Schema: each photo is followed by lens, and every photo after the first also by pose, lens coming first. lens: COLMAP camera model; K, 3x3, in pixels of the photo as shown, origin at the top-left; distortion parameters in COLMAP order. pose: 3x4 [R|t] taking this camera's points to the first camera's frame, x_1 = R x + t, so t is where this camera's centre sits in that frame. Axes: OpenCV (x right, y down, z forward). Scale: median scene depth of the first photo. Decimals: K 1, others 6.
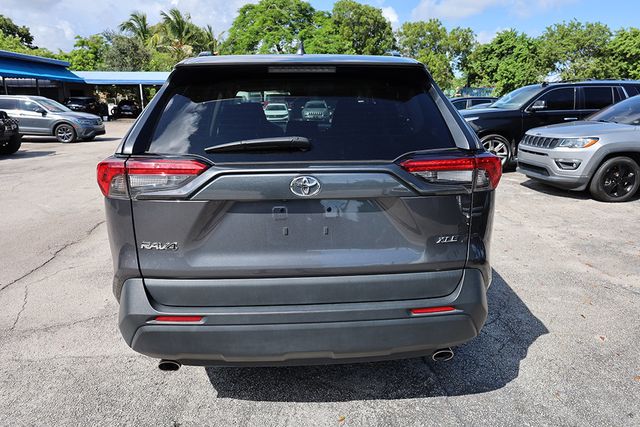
lens RADIAL K [[443.2, 0, 320.9], [0, 443.2, 216.5], [0, 0, 1]] dist [0.005769, 0.004608]
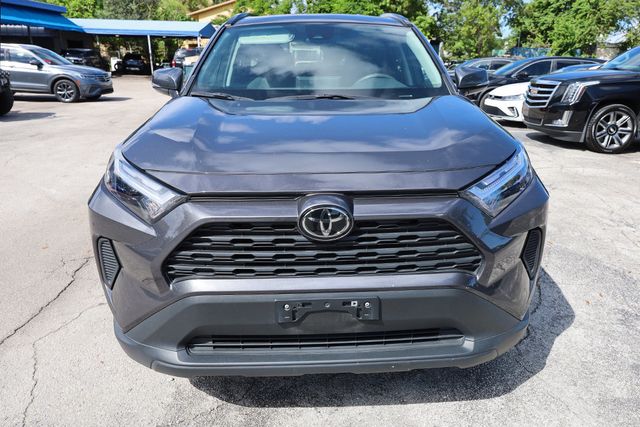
lens RADIAL K [[443.2, 0, 317.8], [0, 443.2, 210.7], [0, 0, 1]] dist [0.005769, 0.004608]
pose [[0.999795, 0.018774, 0.007521, -0.076603], [-0.019244, 0.997474, 0.068380, -0.021376], [-0.006218, -0.068510, 0.997631, 0.108858]]
